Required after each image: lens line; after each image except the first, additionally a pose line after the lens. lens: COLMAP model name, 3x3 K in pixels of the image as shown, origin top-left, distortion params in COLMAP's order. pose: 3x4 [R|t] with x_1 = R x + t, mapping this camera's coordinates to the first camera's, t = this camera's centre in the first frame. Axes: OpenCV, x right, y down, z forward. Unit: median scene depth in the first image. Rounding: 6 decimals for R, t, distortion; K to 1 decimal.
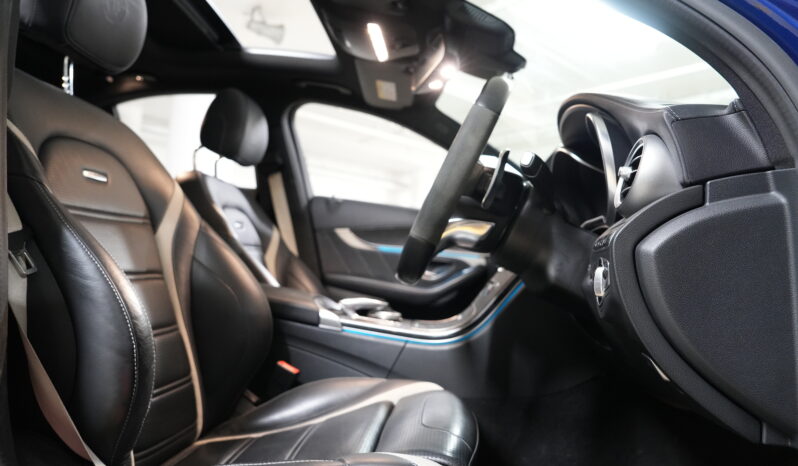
lens RADIAL K [[549.2, 0, 392.5], [0, 549.2, 243.6], [0, 0, 1]] dist [-0.105336, 0.077670]
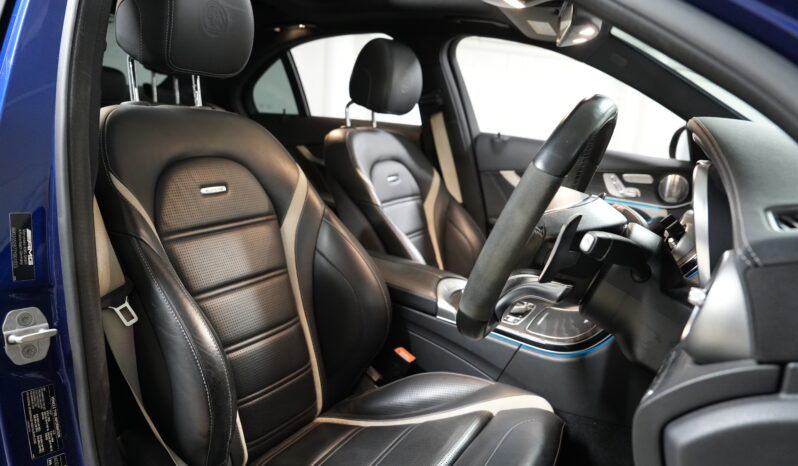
lens RADIAL K [[549.2, 0, 392.5], [0, 549.2, 243.6], [0, 0, 1]] dist [-0.105336, 0.077670]
pose [[0.918194, 0.058105, -0.391846, 0.185388], [0.031598, 0.975289, 0.218661, -0.210657], [0.394868, -0.213155, 0.893669, 0.109237]]
